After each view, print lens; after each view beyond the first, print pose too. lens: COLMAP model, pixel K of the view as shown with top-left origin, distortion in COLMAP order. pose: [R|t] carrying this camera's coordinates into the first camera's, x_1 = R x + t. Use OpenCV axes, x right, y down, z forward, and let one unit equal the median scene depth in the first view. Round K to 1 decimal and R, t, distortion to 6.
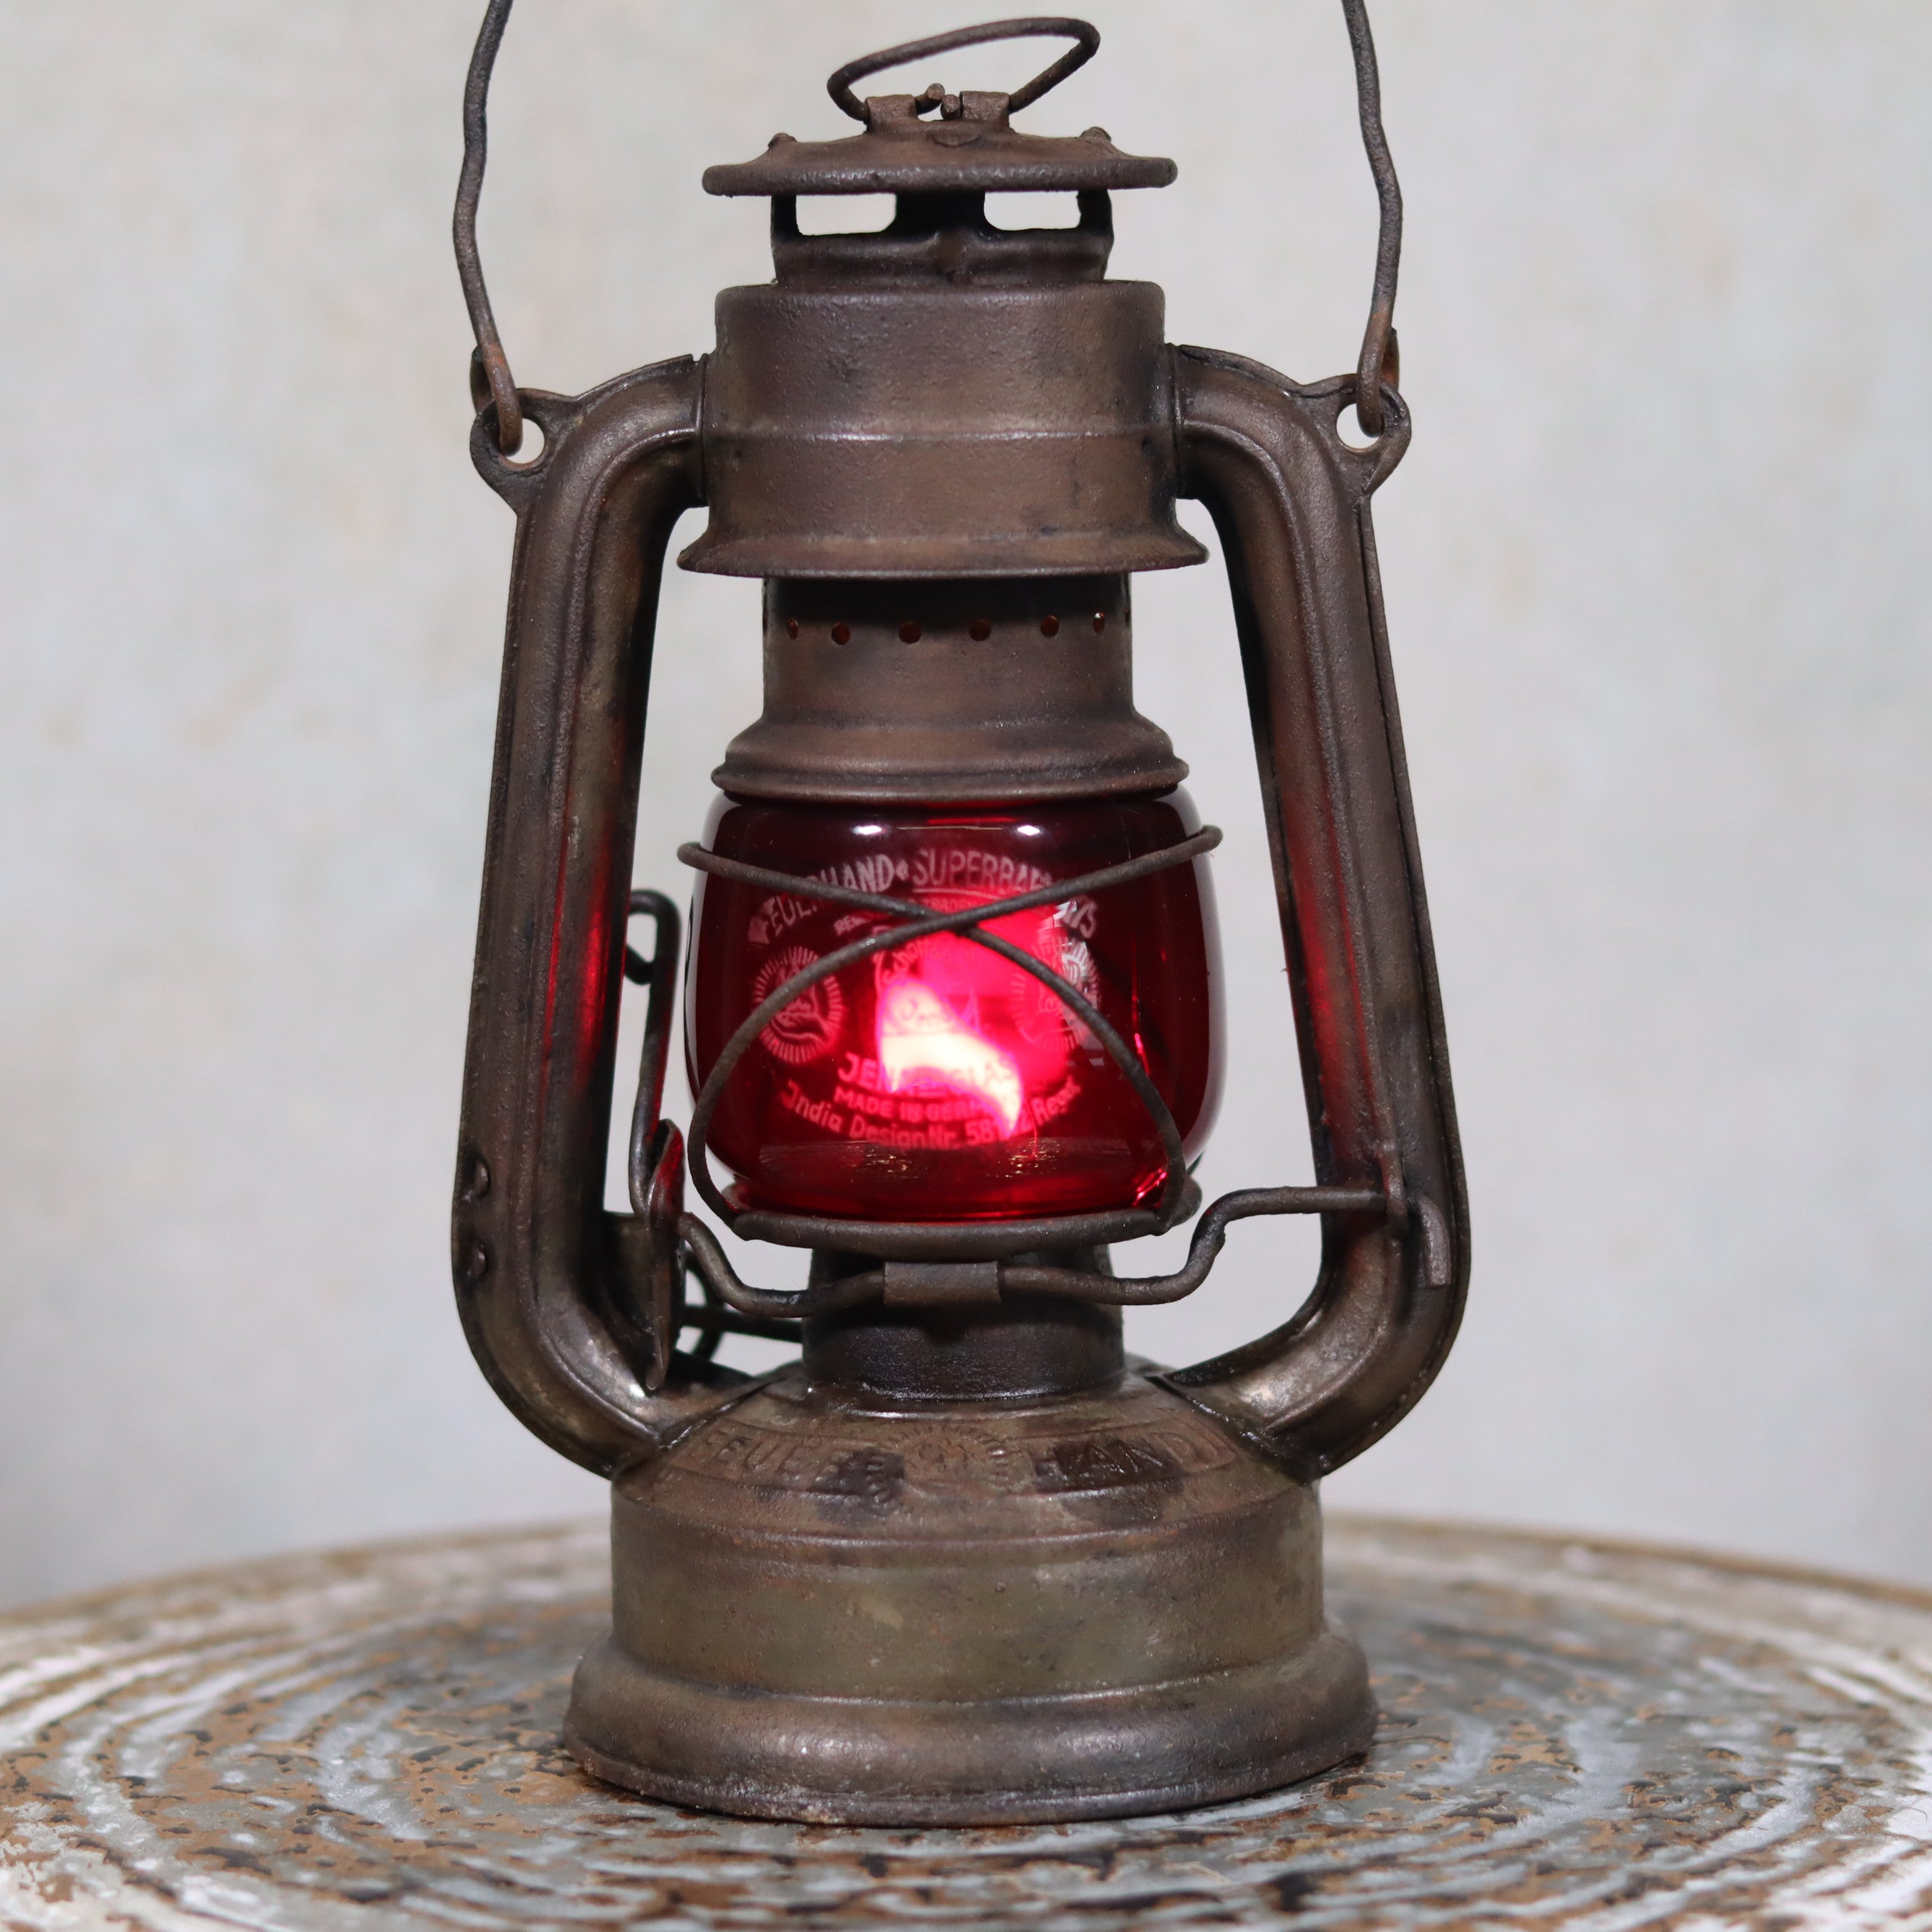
lens RADIAL K [[7650.4, 0, 966.0], [0, 7650.4, 966.0], [0, 0, 1]] dist [-0.088682, -1.678147]
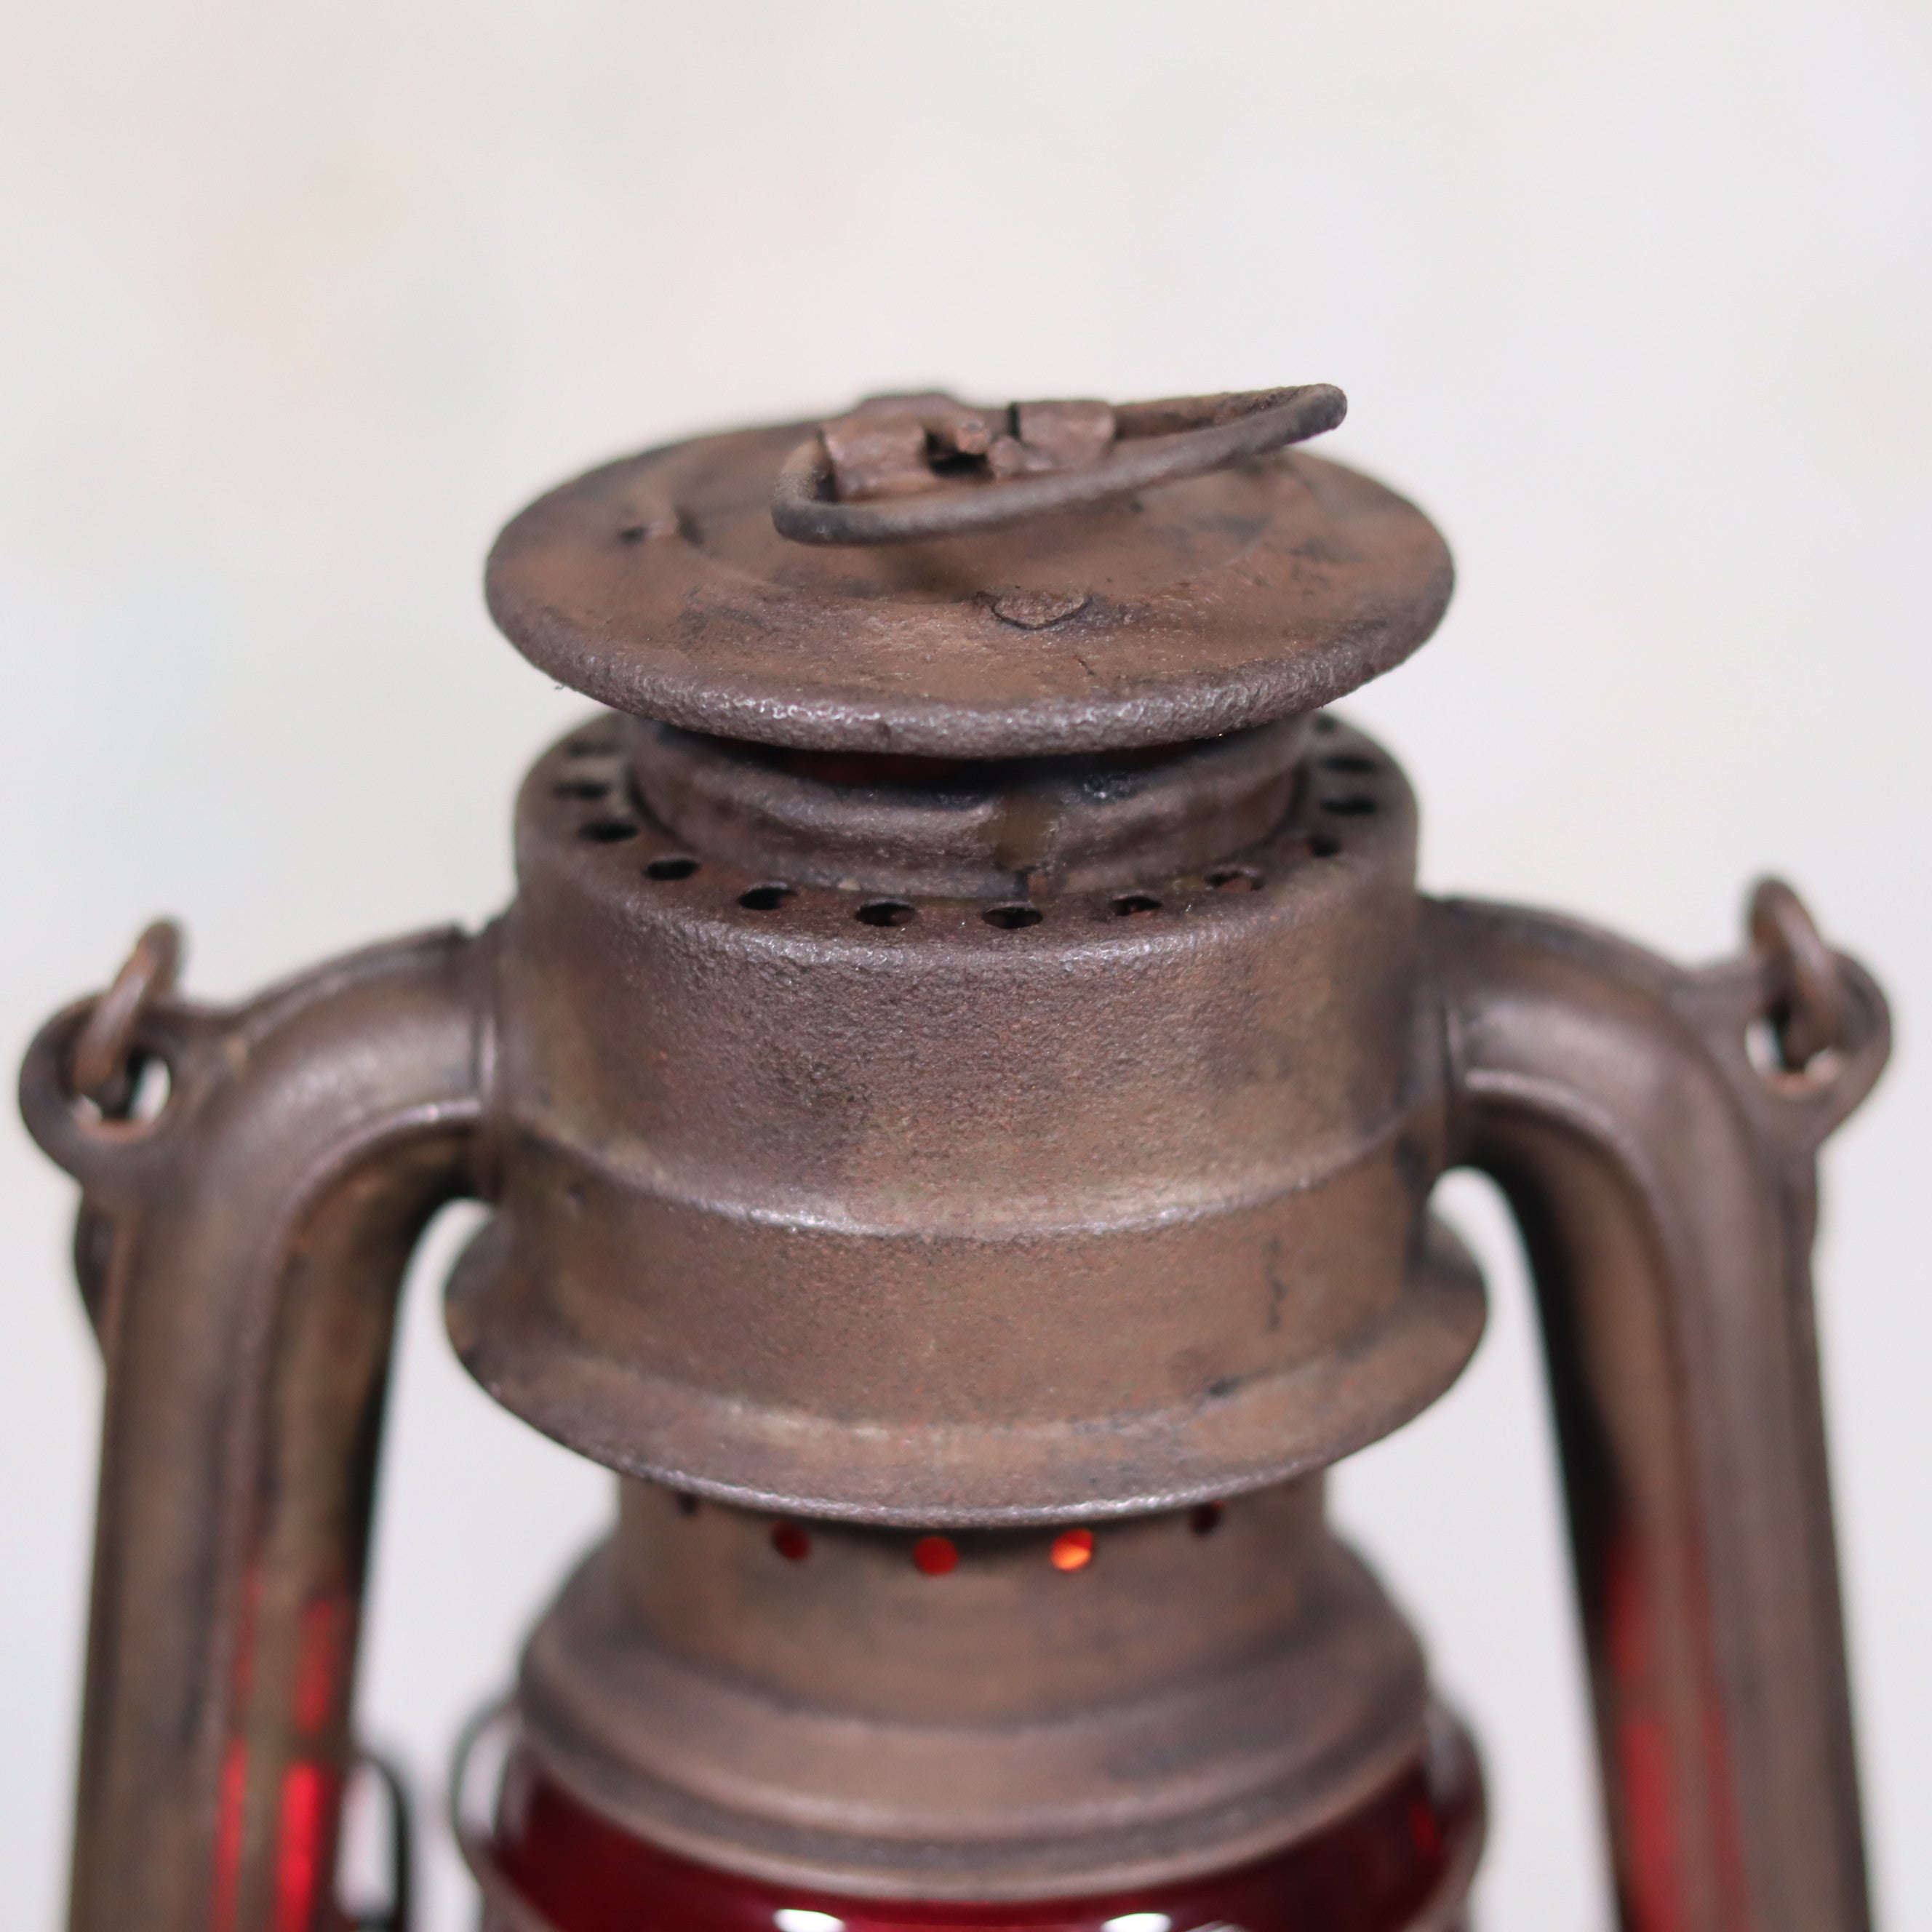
lens RADIAL K [[7650.4, 0, 966.0], [0, 7650.4, 966.0], [0, 0, 1]] dist [-0.088682, -1.678147]
pose [[0.996726, -0.018402, 0.078728, -0.042808], [-0.003481, 0.963082, 0.269184, -0.211447], [-0.080775, -0.268577, 0.959865, 0.526960]]
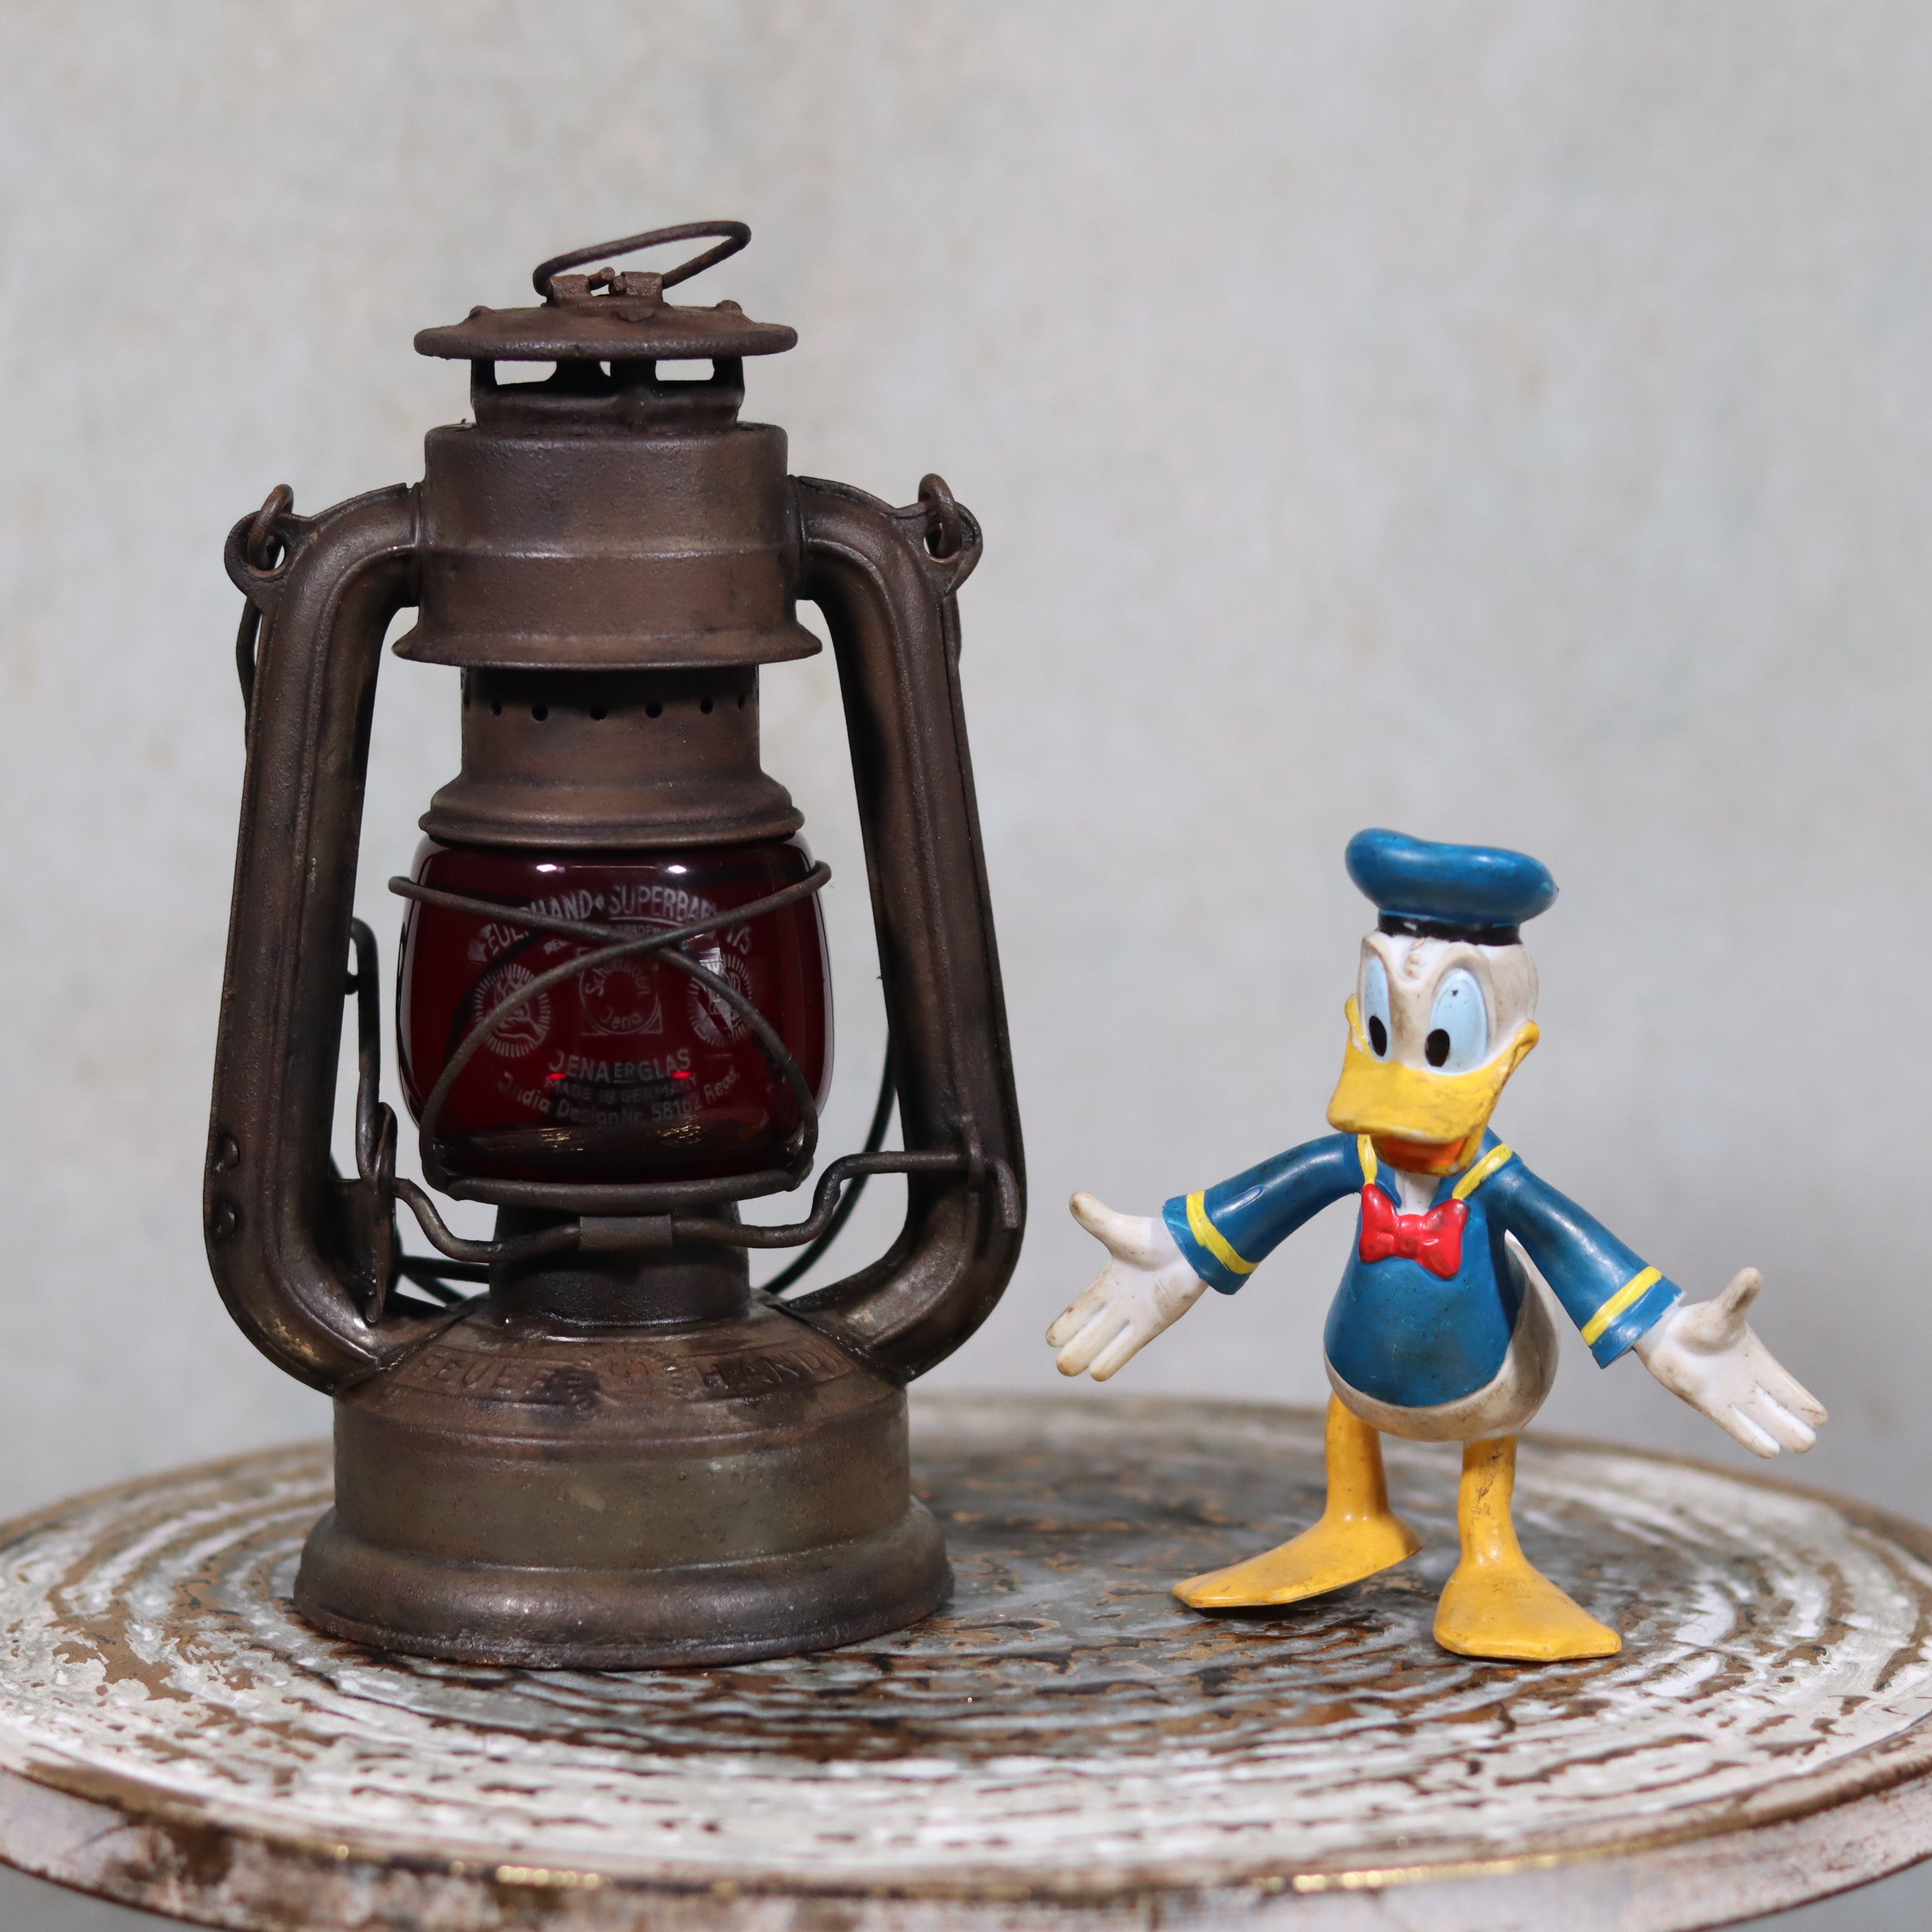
lens RADIAL K [[7650.4, 0, 966.0], [0, 7650.4, 966.0], [0, 0, 1]] dist [-0.088682, -1.678147]
pose [[0.987324, -0.009754, 0.158415, -0.143852], [0.007502, 0.999862, 0.014811, -0.019874], [-0.158538, -0.013435, 0.987261, -0.235342]]
